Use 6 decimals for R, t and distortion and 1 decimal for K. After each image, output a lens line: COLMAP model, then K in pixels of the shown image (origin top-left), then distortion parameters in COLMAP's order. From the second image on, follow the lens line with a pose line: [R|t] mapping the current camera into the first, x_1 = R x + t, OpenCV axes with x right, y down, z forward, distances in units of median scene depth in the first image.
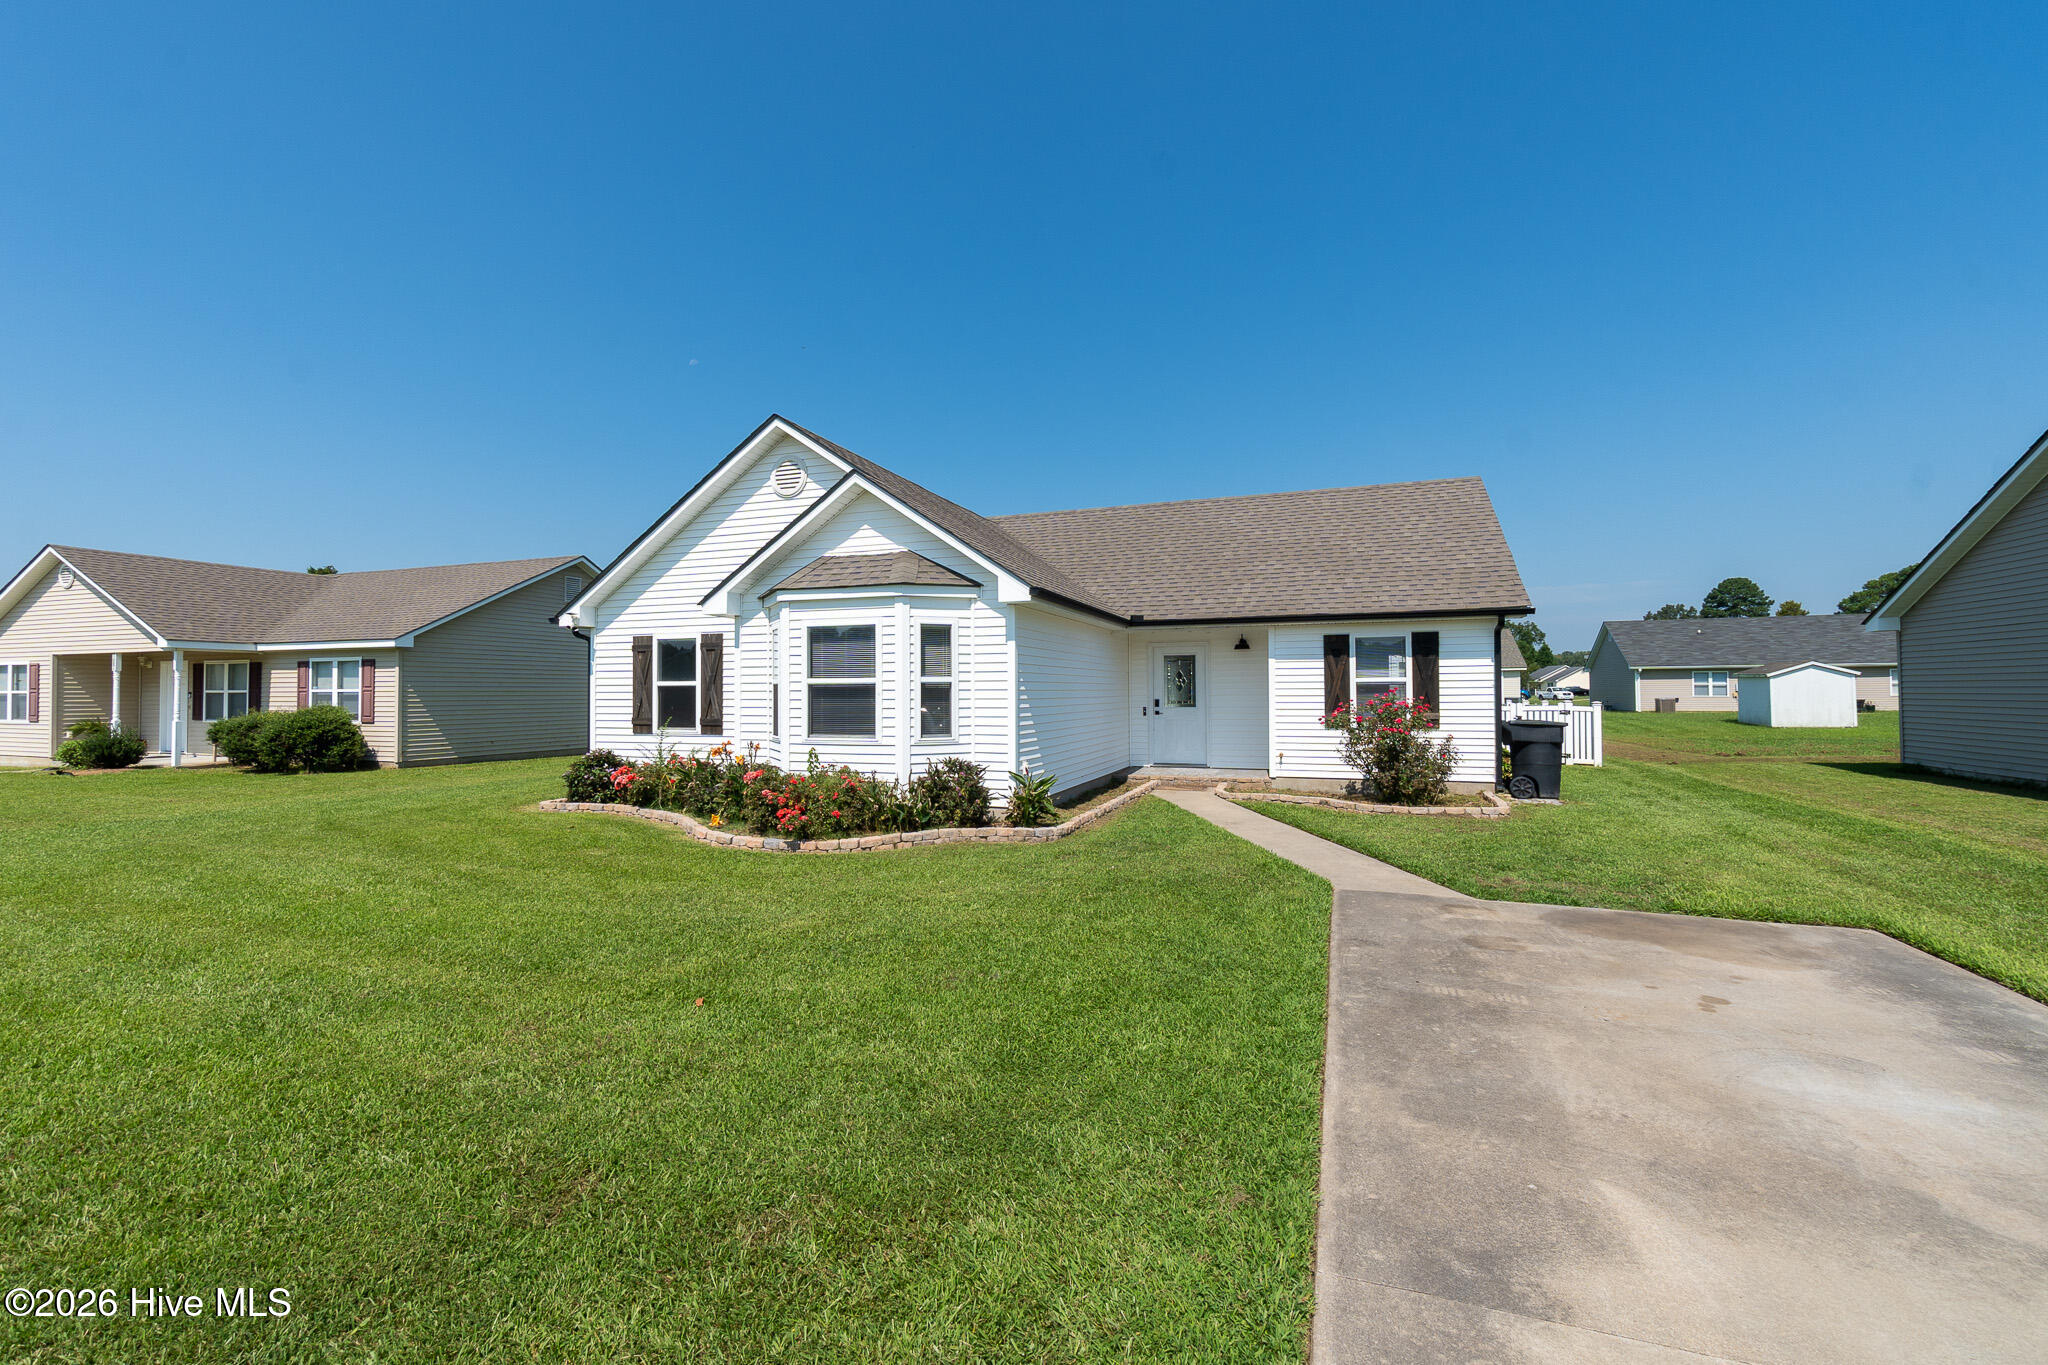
lens RADIAL K [[890.0, 0, 1022.8], [0, 890.0, 665.9], [0, 0, 1]] dist [0.001612, 0.000035]
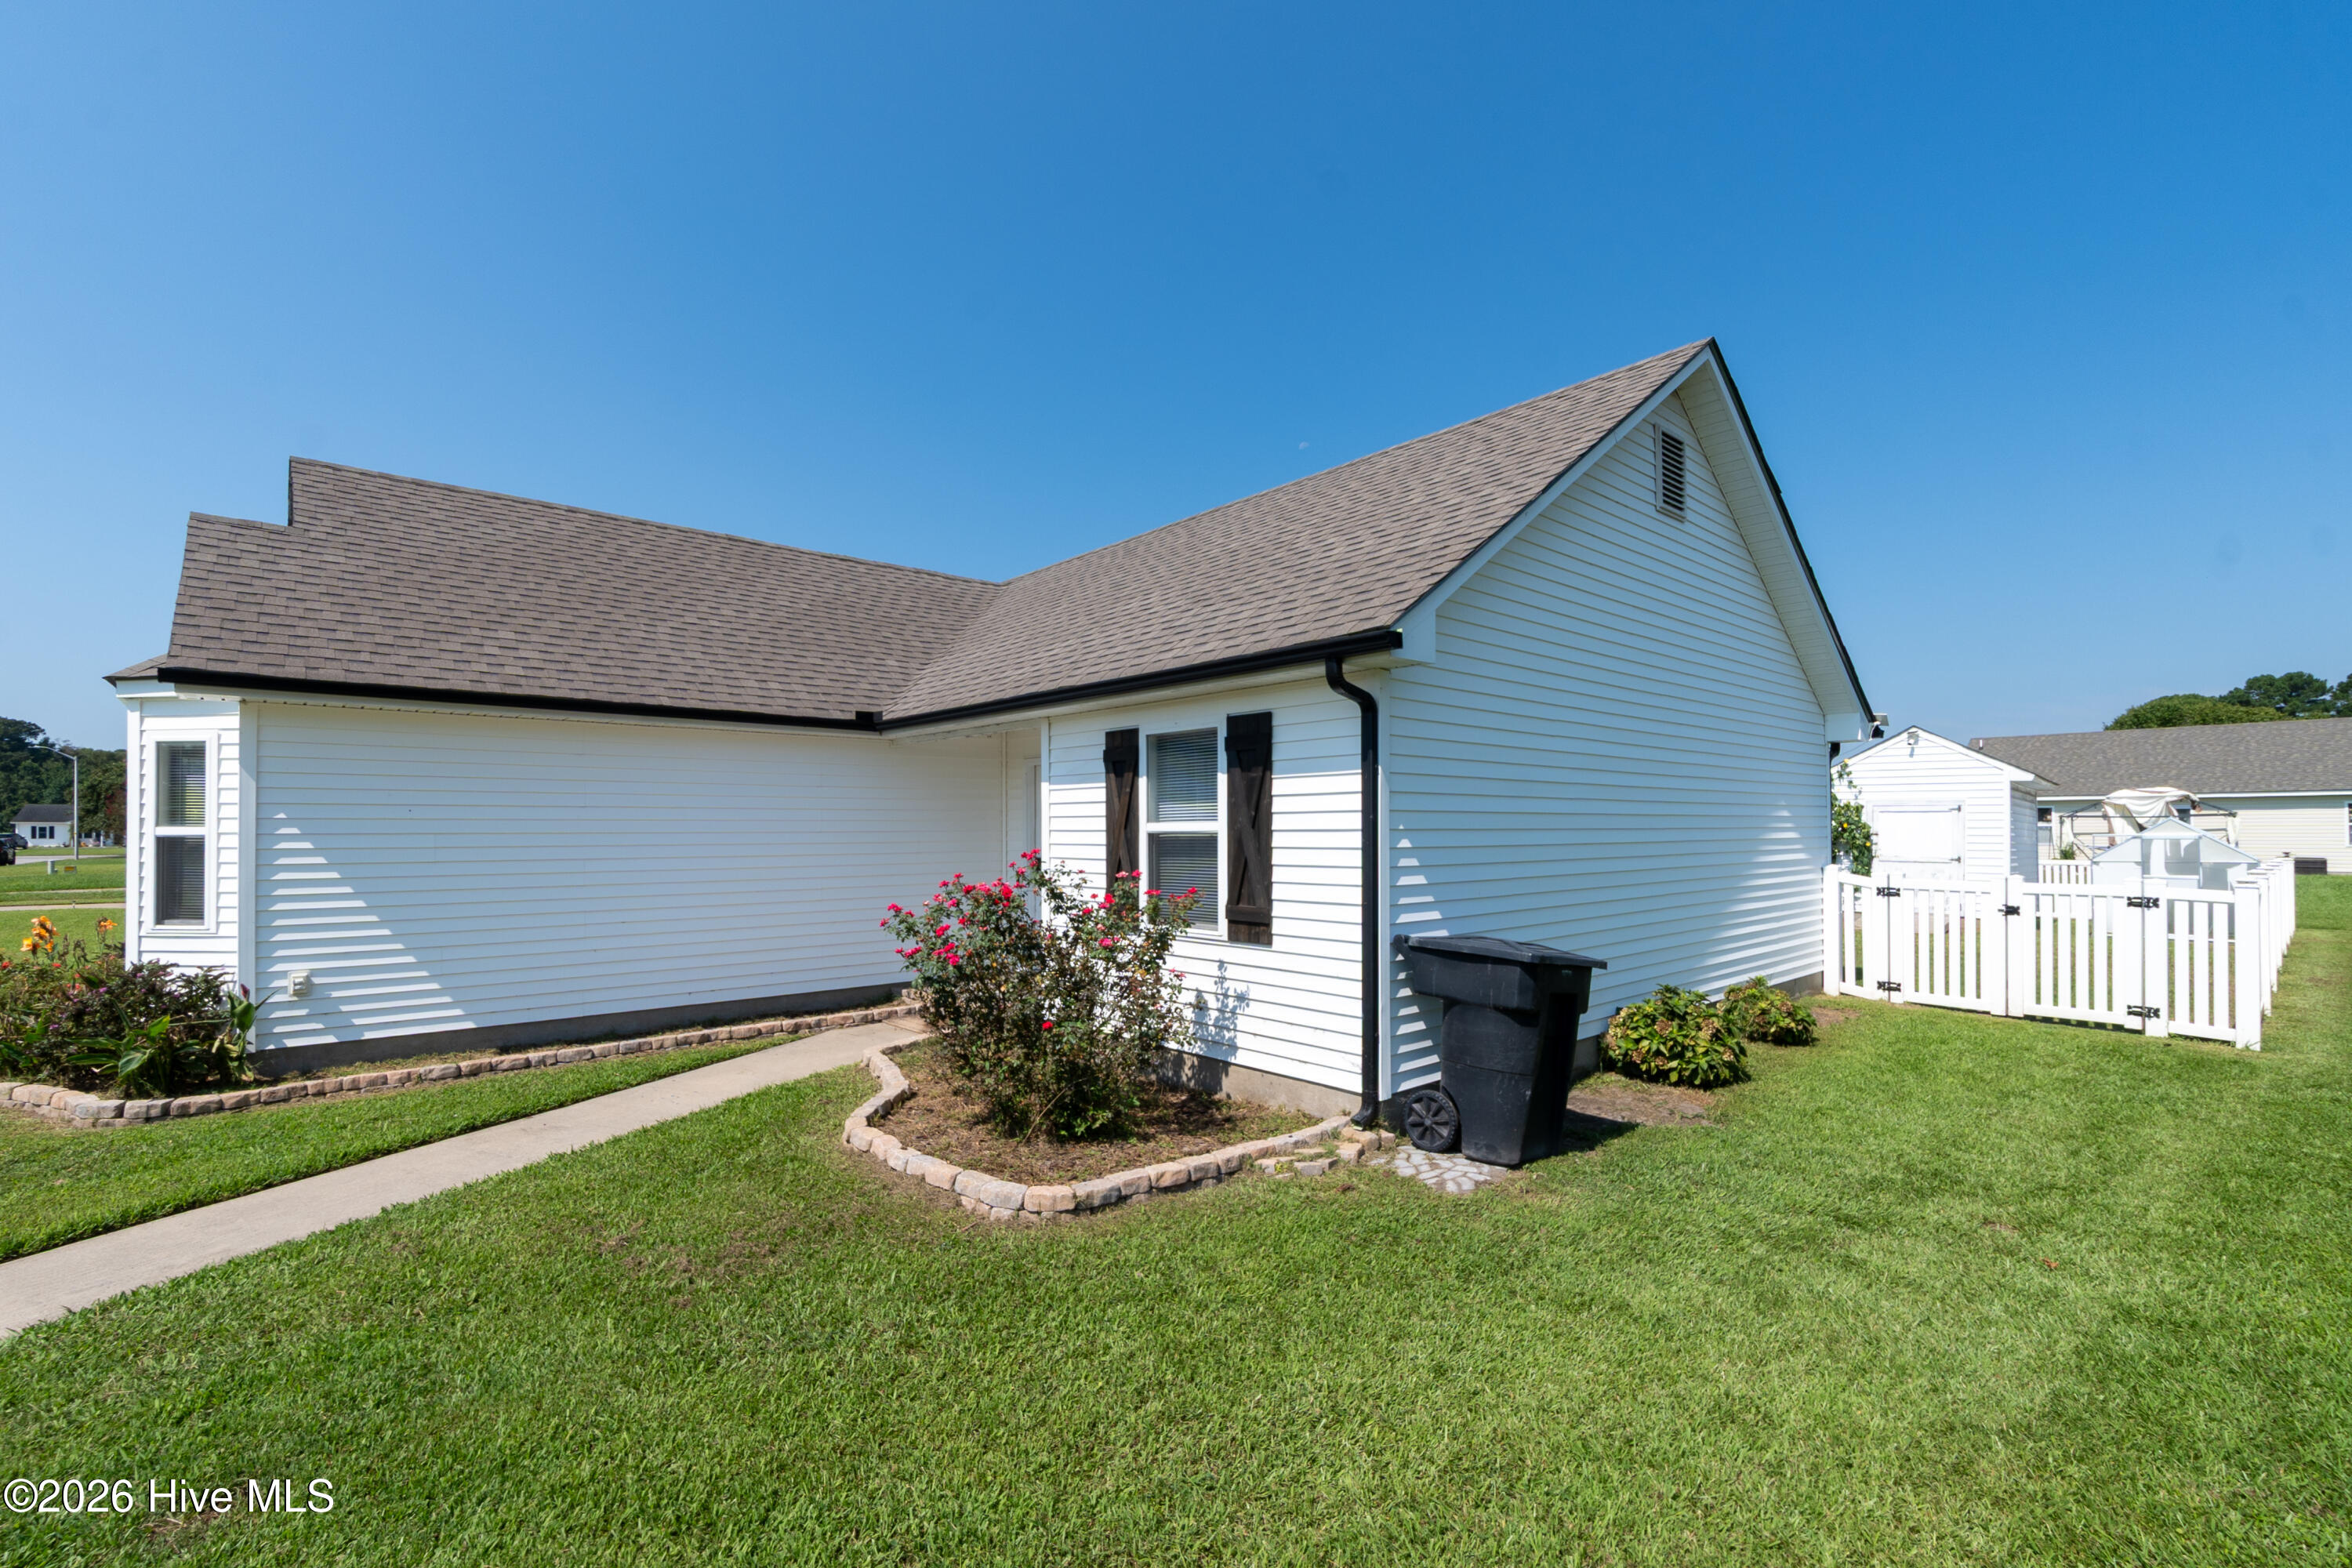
lens RADIAL K [[1011.5, 0, 1120.1], [0, 1011.5, 822.5], [0, 0, 1]] dist [-0.001684, -0.000232]
pose [[0.865982, 0.000425, -0.500075, 0.765562], [0.013880, 0.999594, 0.024886, 0.000563], [0.499882, -0.028492, 0.865625, 0.675709]]
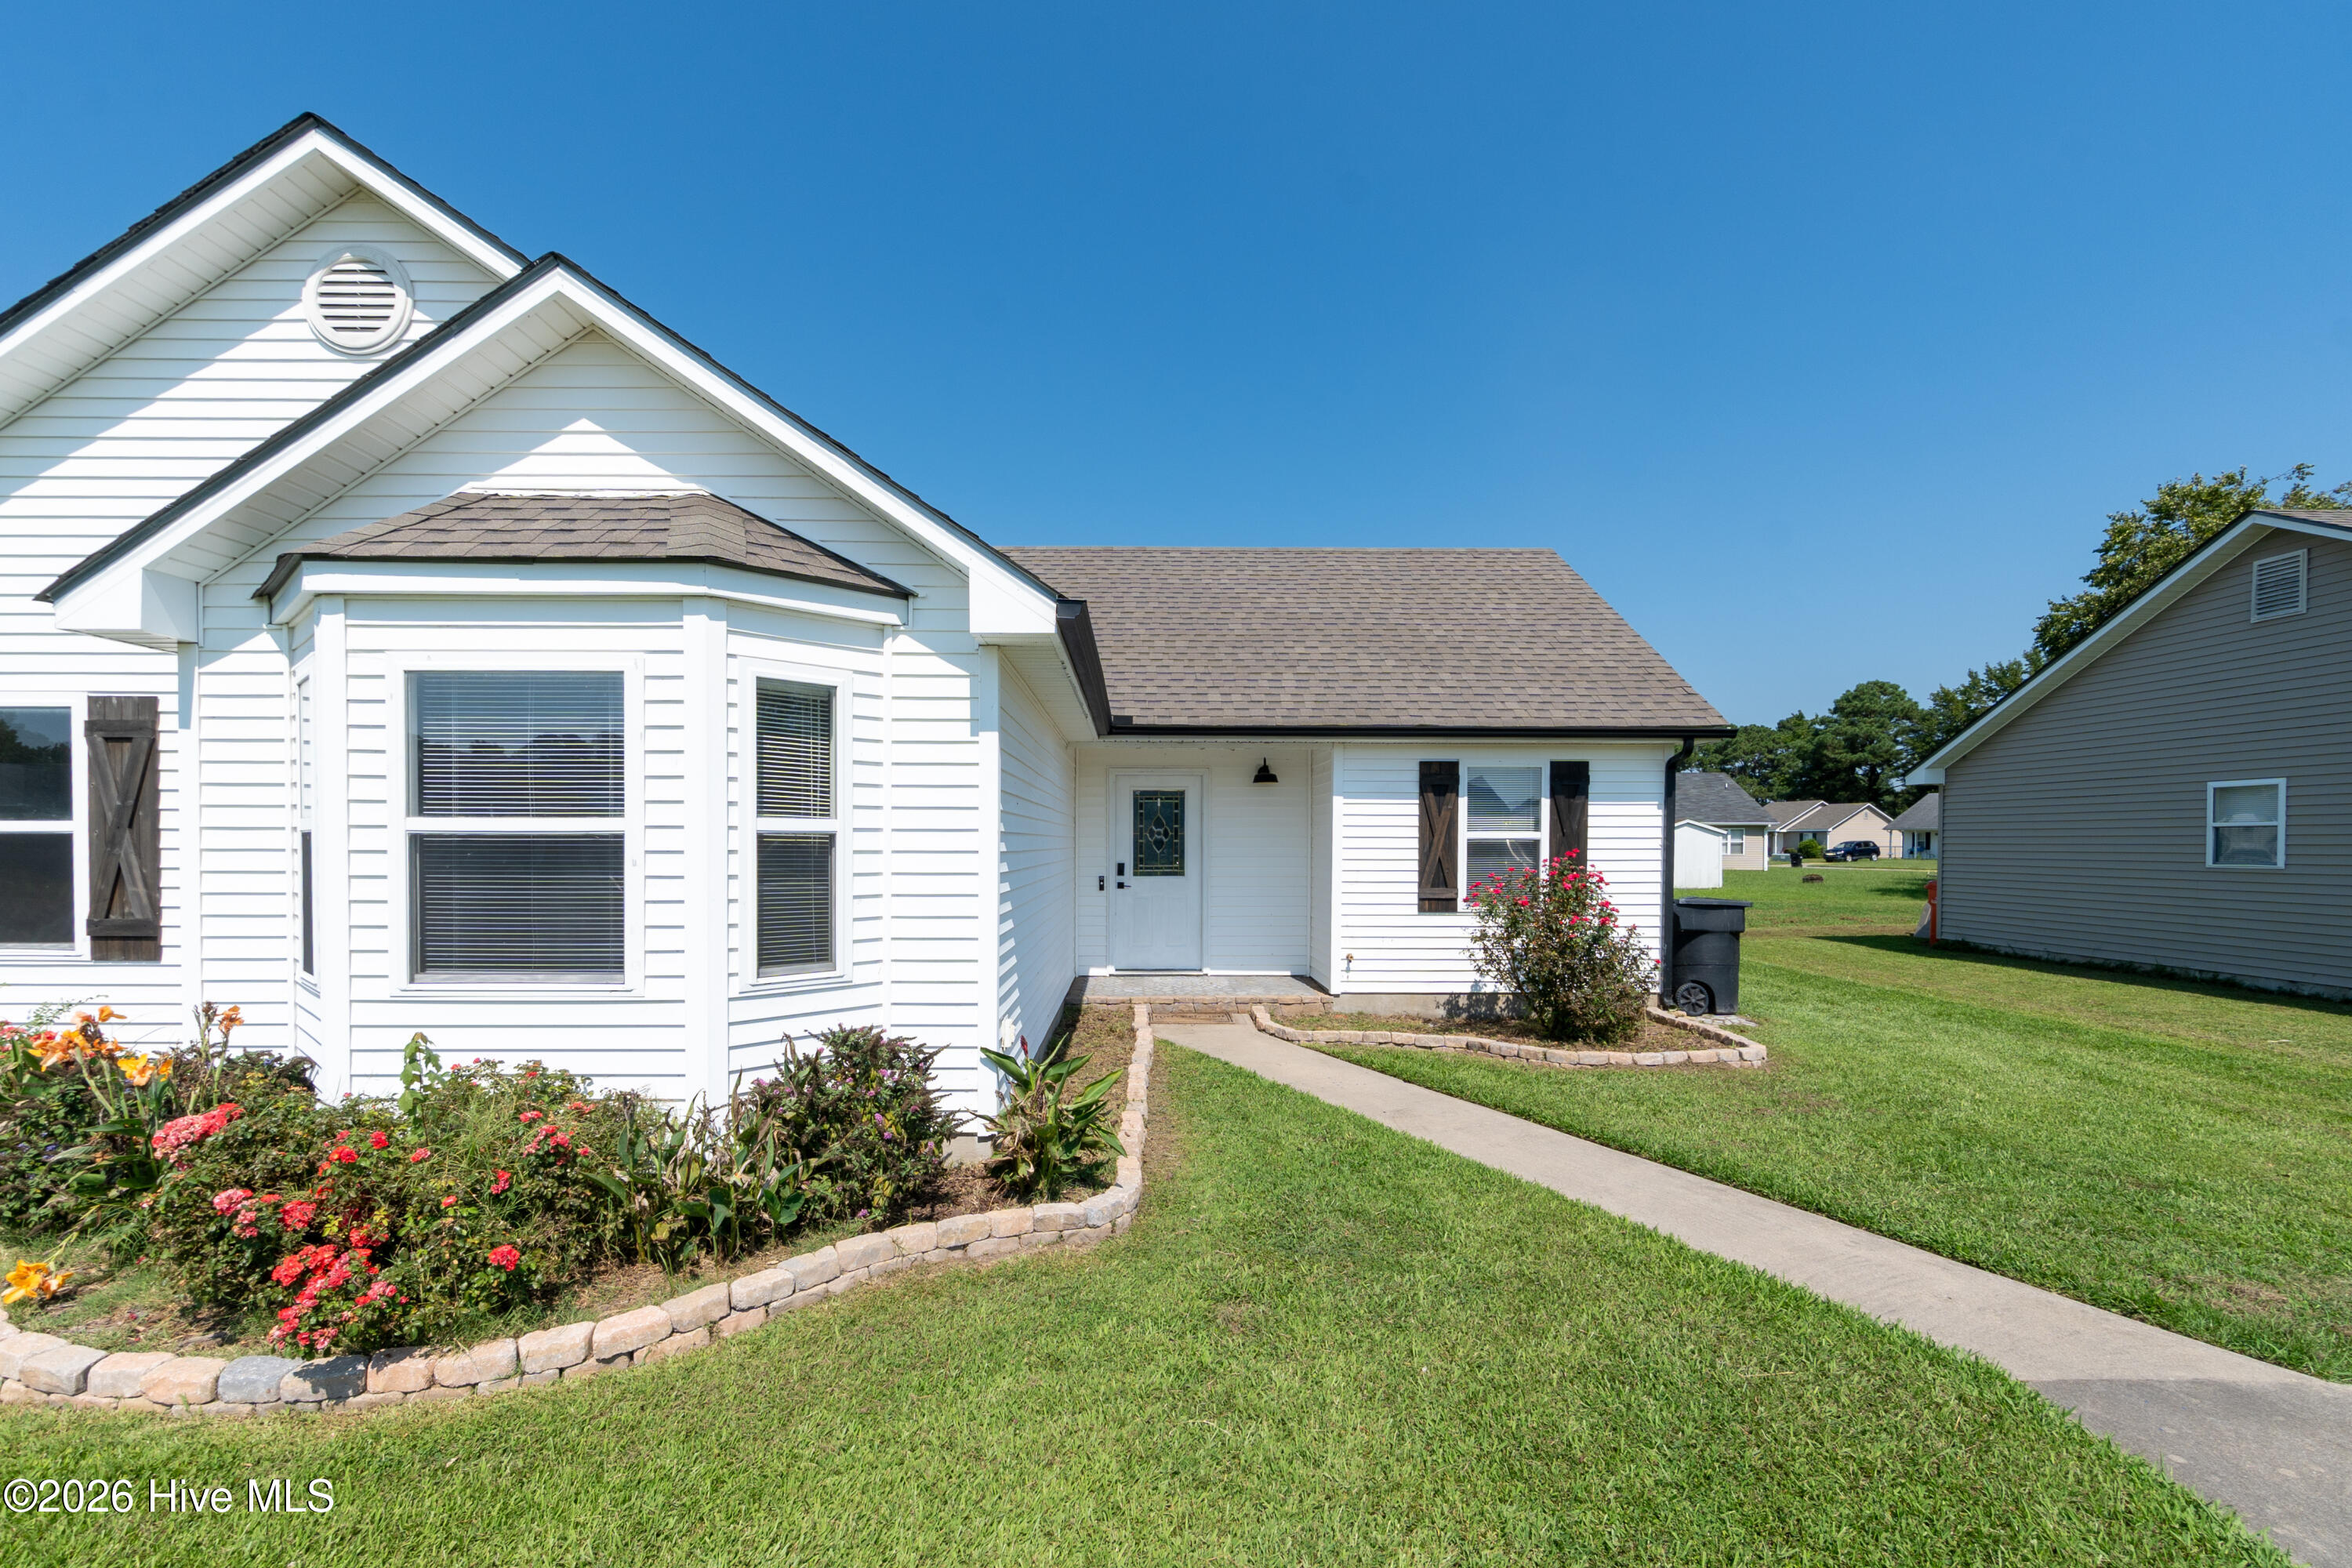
lens RADIAL K [[1050.5, 0, 1173.7], [0, 1050.5, 854.5], [0, 0, 1]] dist [-0.012169, 0.000233]
pose [[0.932554, 0.003927, 0.361009, -0.102332], [-0.018462, 0.999151, 0.036822, 0.007746], [-0.360558, -0.041003, 0.931835, 0.480153]]
